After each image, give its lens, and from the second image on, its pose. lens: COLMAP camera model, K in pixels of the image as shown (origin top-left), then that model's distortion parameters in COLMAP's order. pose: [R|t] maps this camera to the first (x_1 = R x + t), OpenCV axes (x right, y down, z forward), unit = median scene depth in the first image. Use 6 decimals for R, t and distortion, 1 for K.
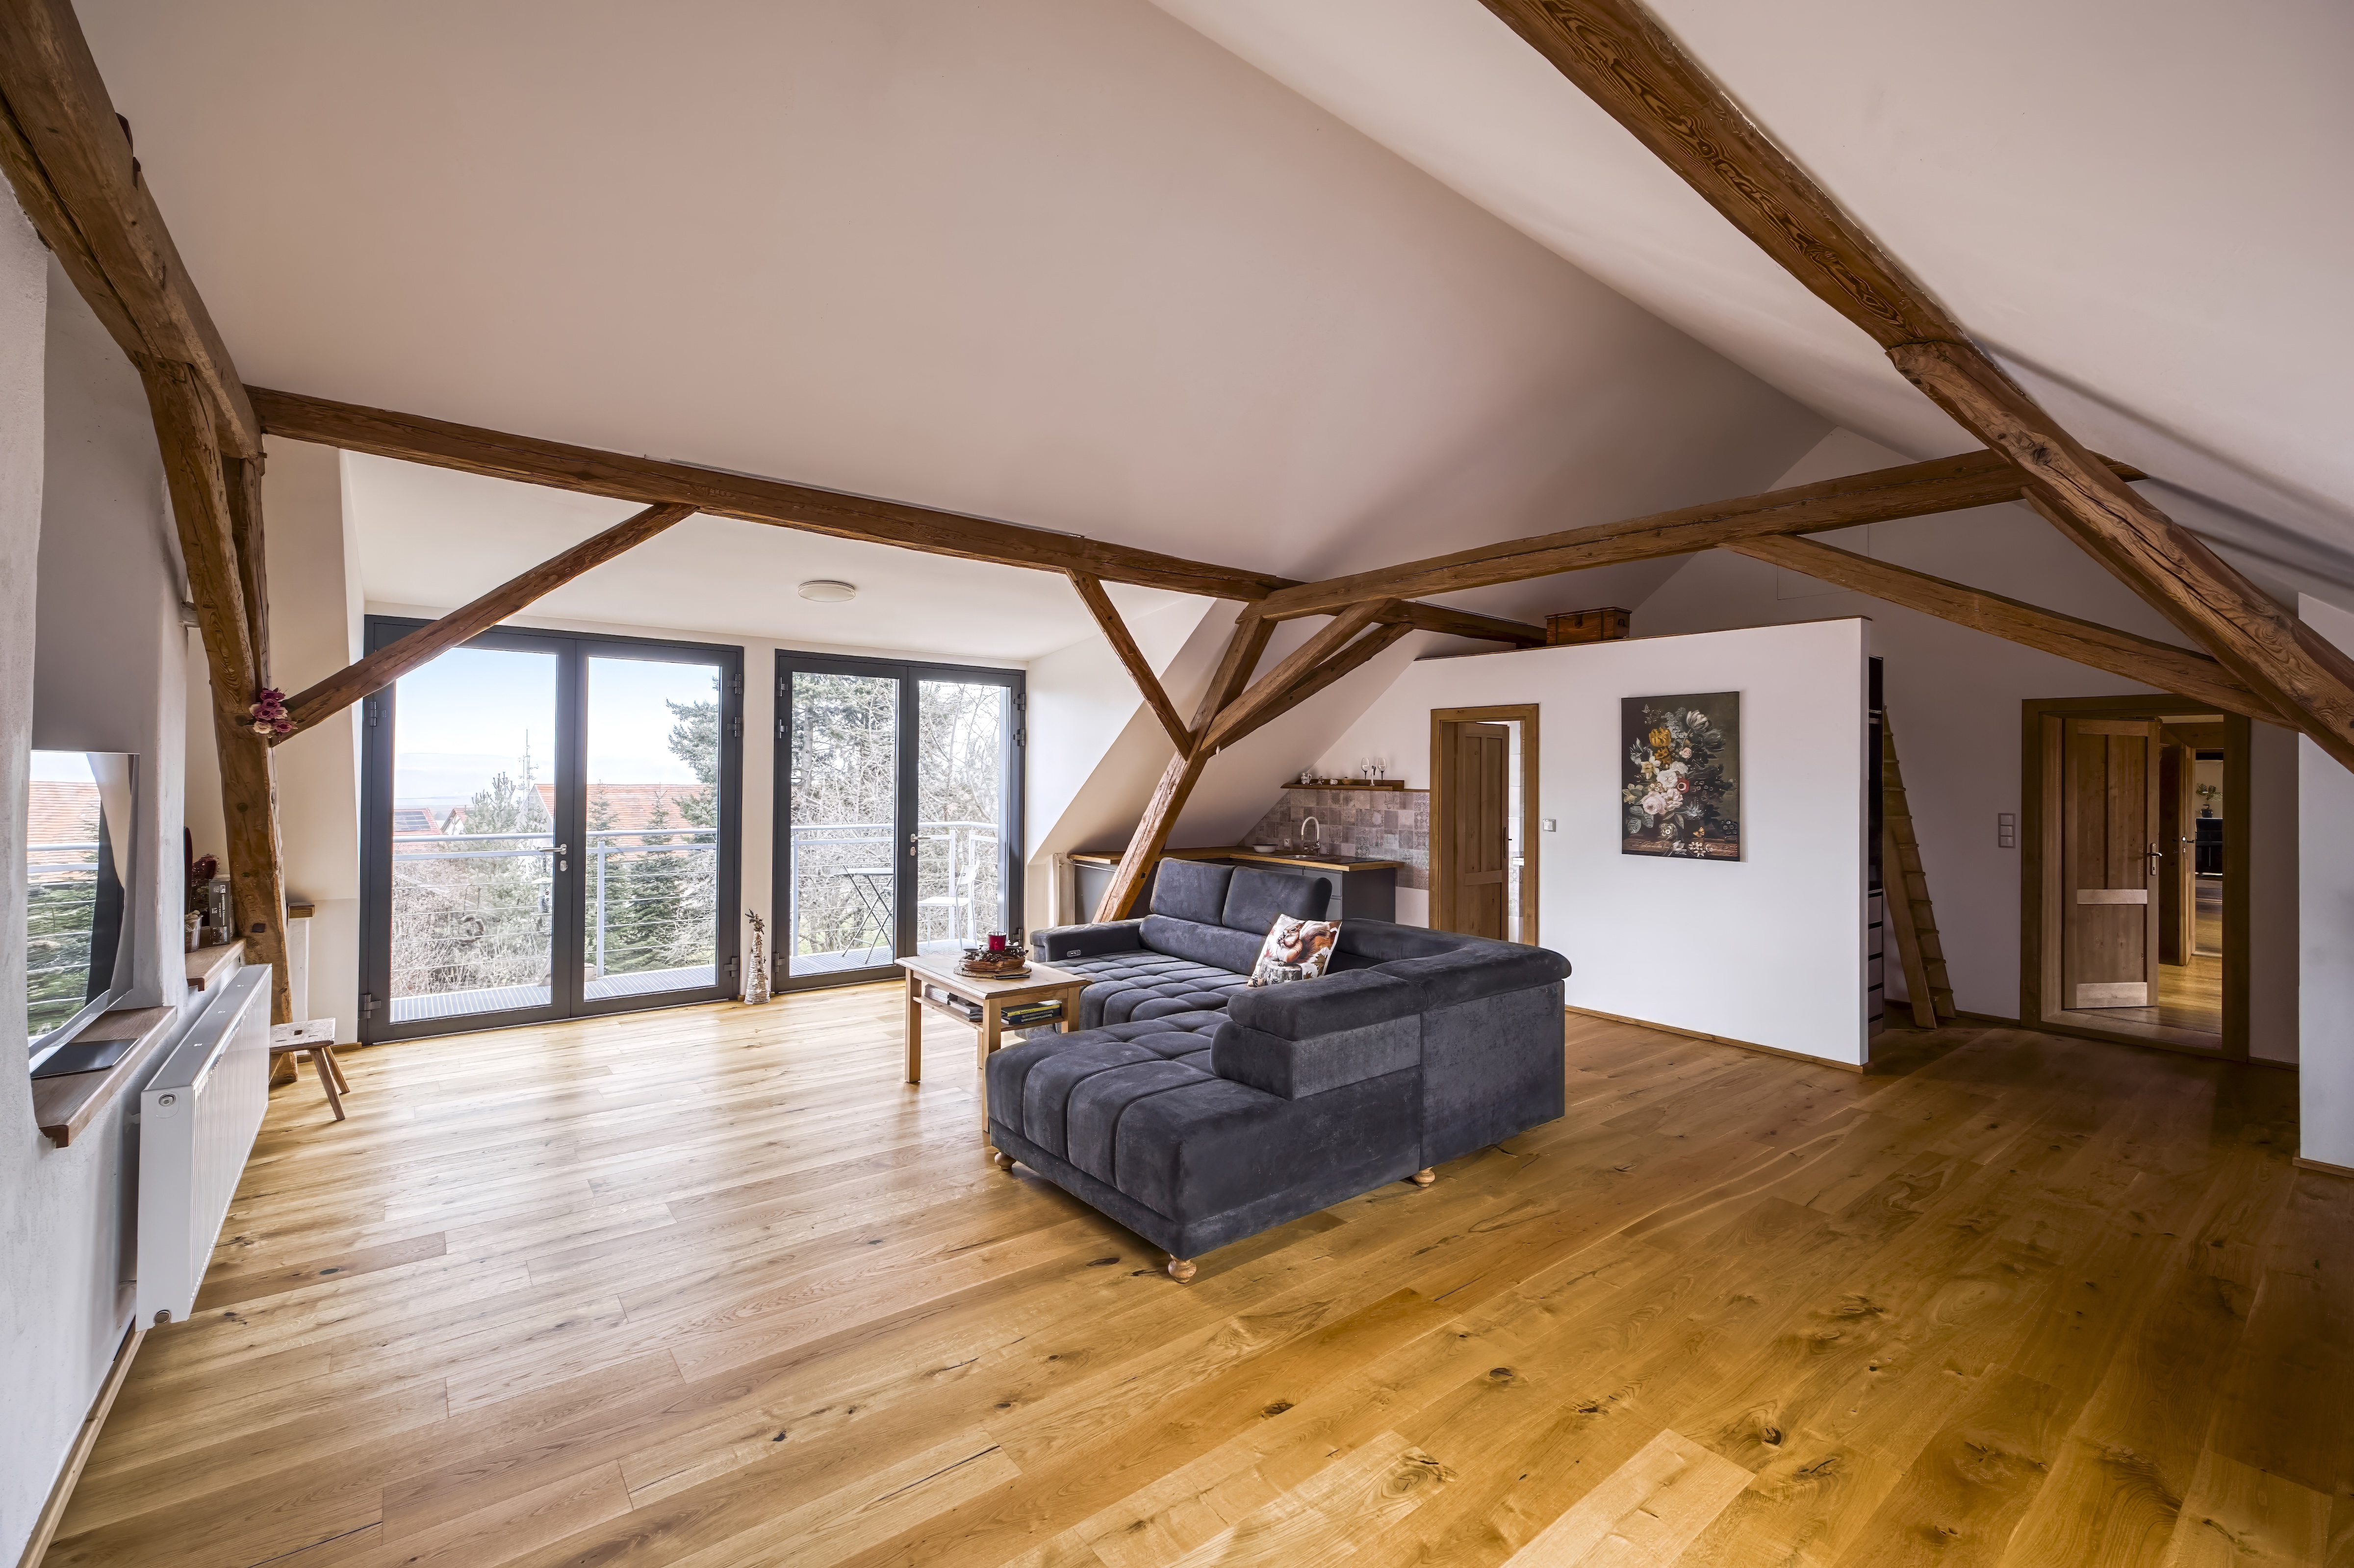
lens RADIAL K [[941.5, 0, 1169.5], [0, 941.5, 766.7], [0, 0, 1]] dist [-0.006674, 0.000827]
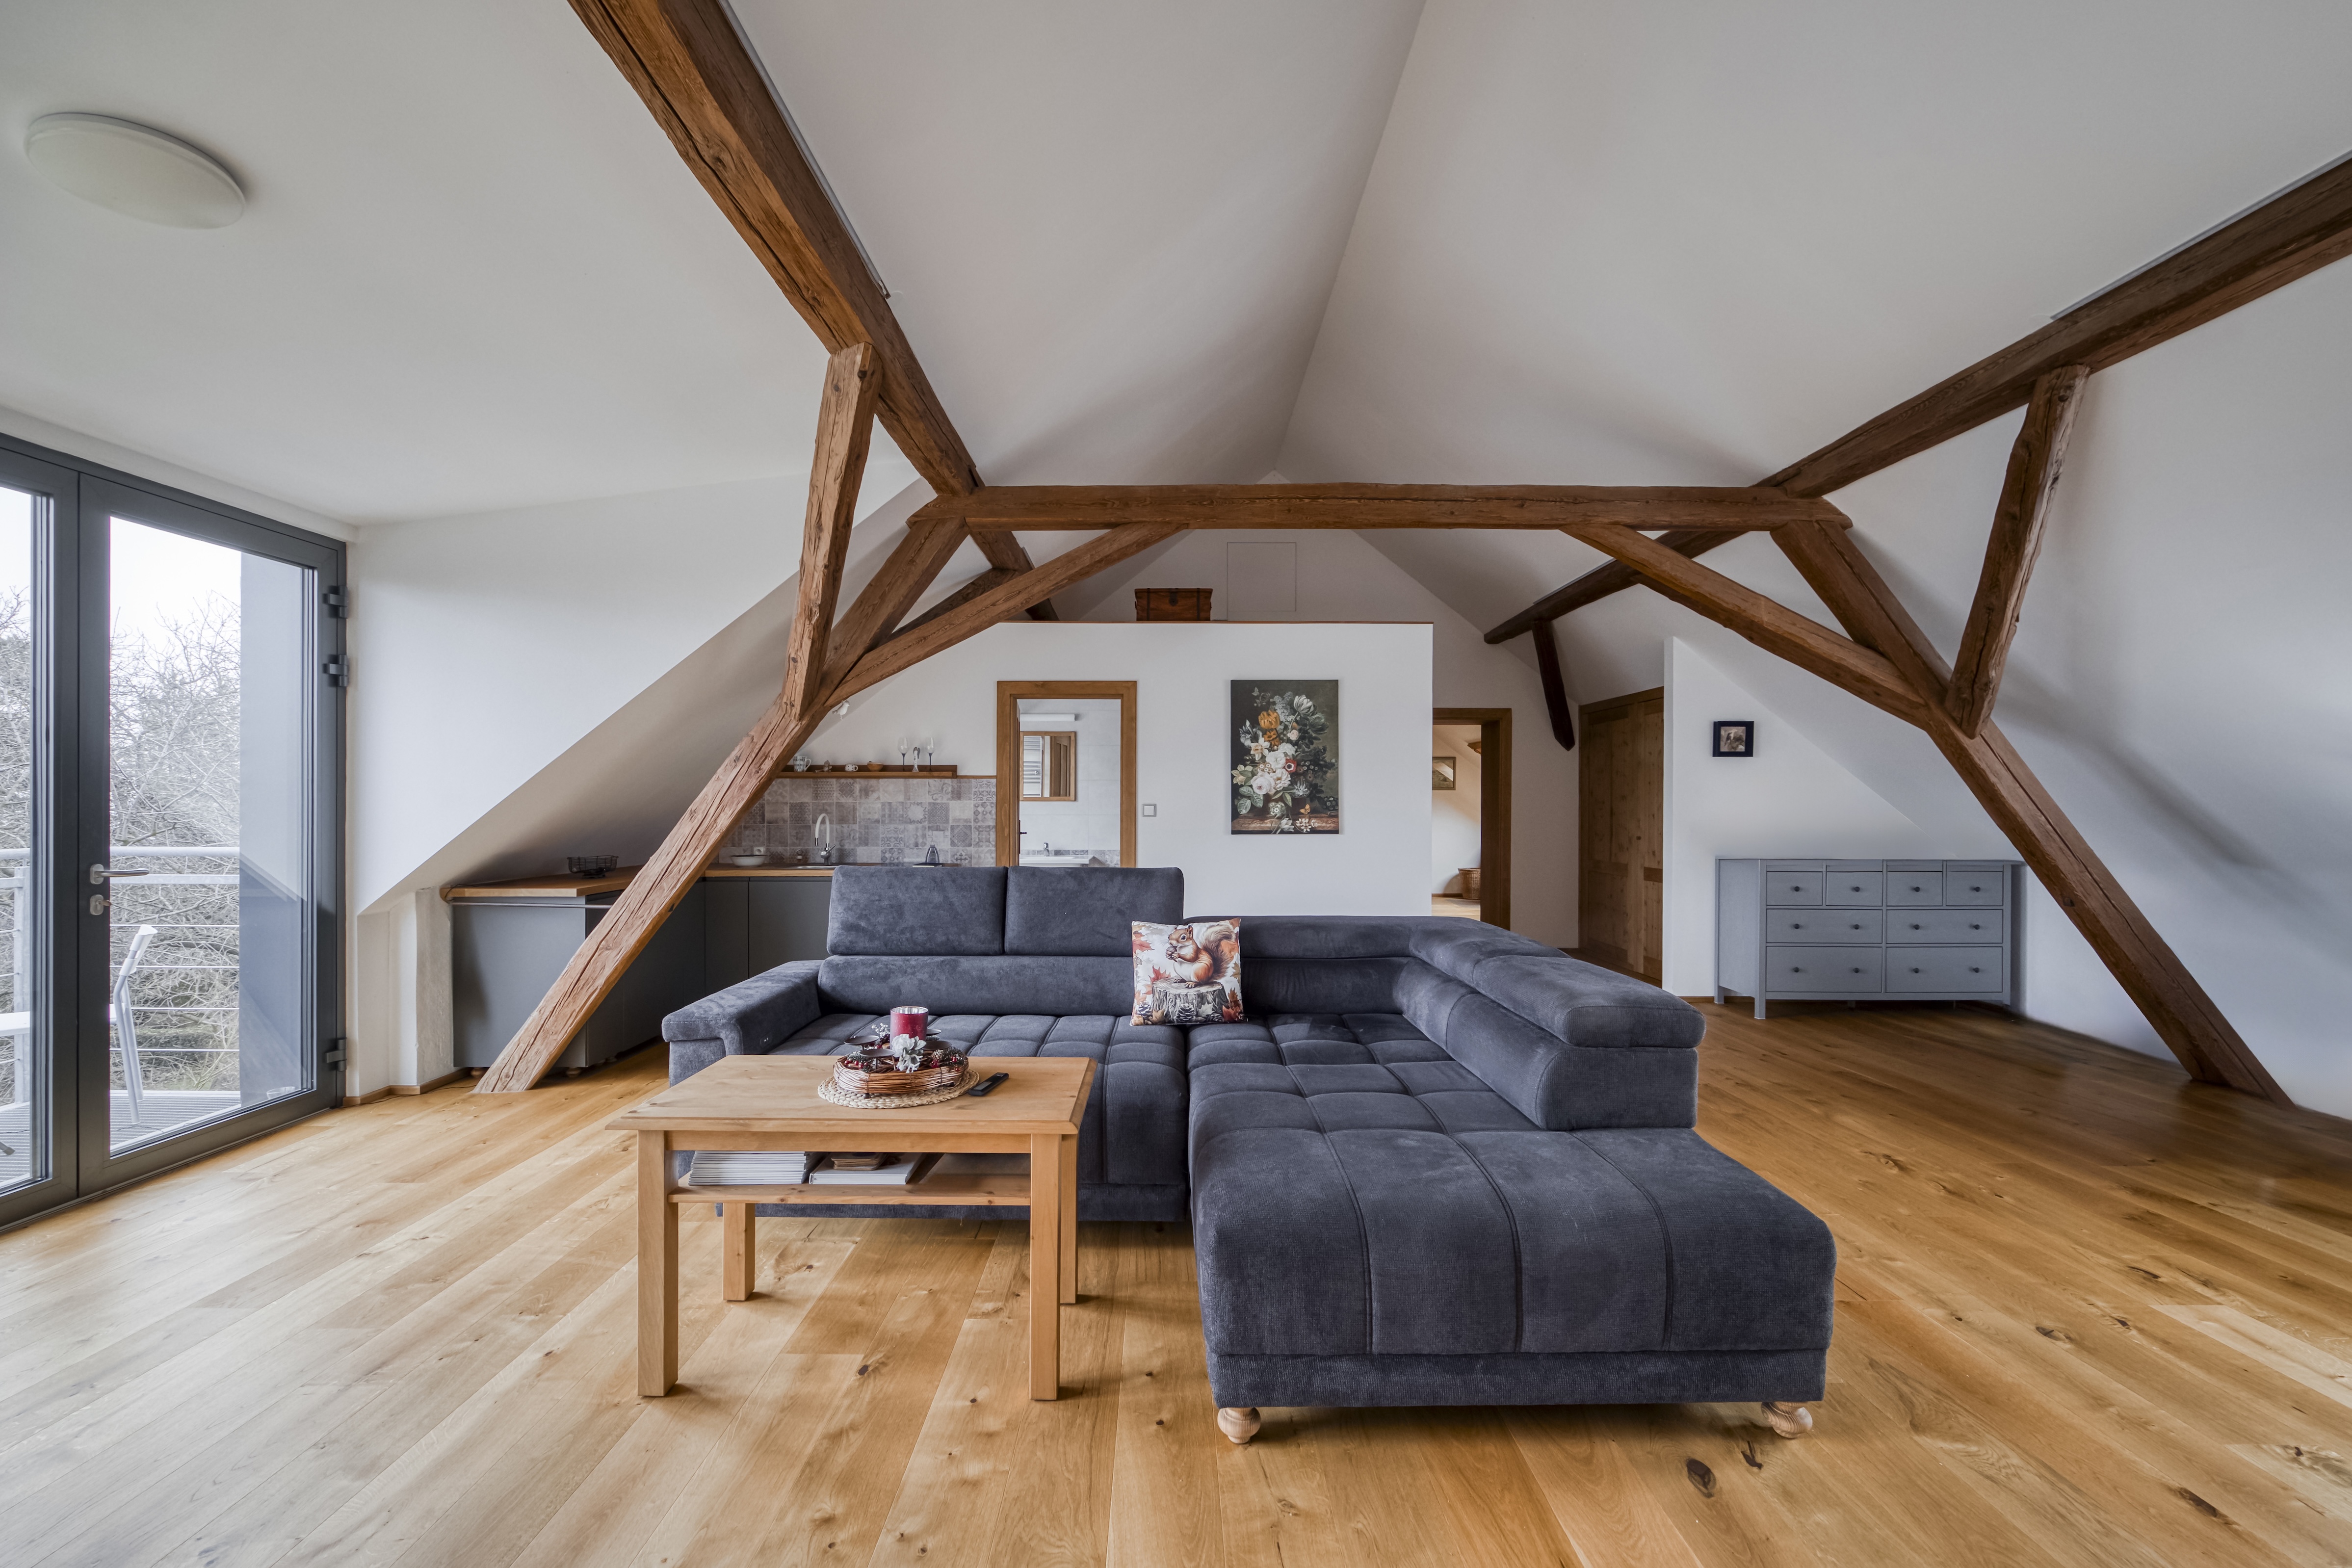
lens RADIAL K [[940.7, 0, 1166.3], [0, 940.7, 805.7], [0, 0, 1]] dist [-0.006674, 0.000827]
pose [[0.638300, -0.015545, 0.769631, -0.353497], [-0.000793, 0.999782, 0.020852, 0.042185], [-0.769788, -0.013920, 0.638148, 0.426304]]
